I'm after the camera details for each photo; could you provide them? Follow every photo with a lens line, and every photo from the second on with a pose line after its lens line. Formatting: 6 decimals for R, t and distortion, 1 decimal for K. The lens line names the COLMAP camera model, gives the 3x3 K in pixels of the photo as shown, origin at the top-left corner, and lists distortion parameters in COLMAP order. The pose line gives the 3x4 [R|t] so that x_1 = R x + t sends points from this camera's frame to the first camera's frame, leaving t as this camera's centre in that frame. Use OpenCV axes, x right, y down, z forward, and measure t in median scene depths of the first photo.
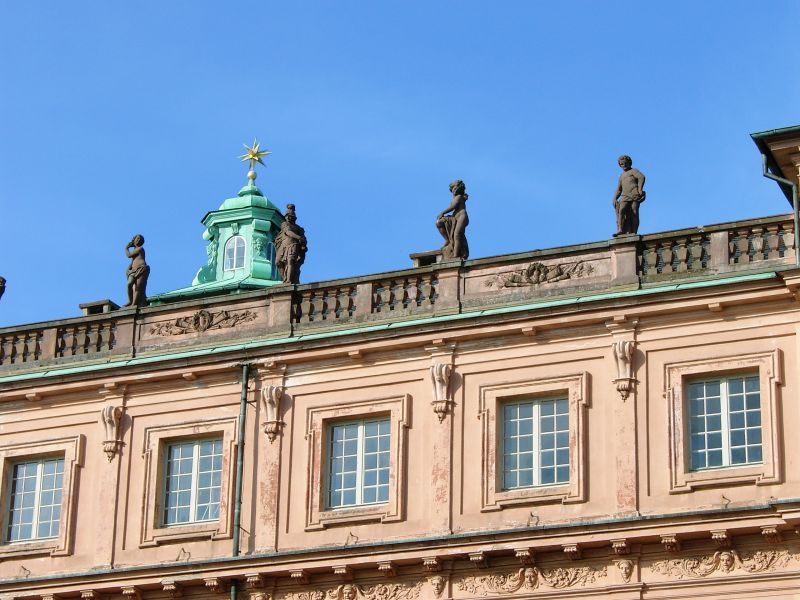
lens RADIAL K [[2219.7, 0, 400.0], [0, 2219.7, 300.0], [0, 0, 1]] dist [0.141003, 0.718278]
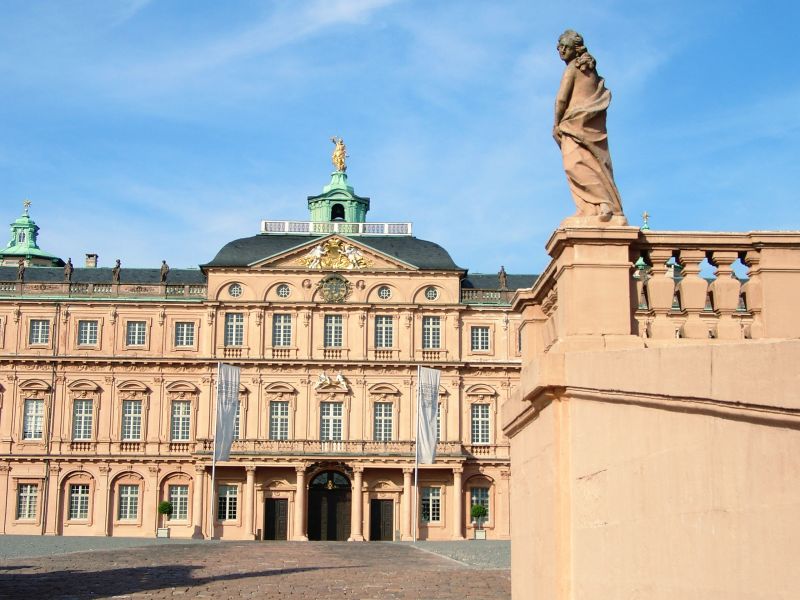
lens RADIAL K [[1258.6, 0, 400.0], [0, 1258.6, 300.0], [0, 0, 1]] dist [-0.011691, 0.000309]
pose [[0.905057, 0.060586, 0.420952, -0.472195], [-0.151468, 0.970817, 0.185934, -0.493114], [-0.397403, -0.232041, 0.887822, -1.204019]]
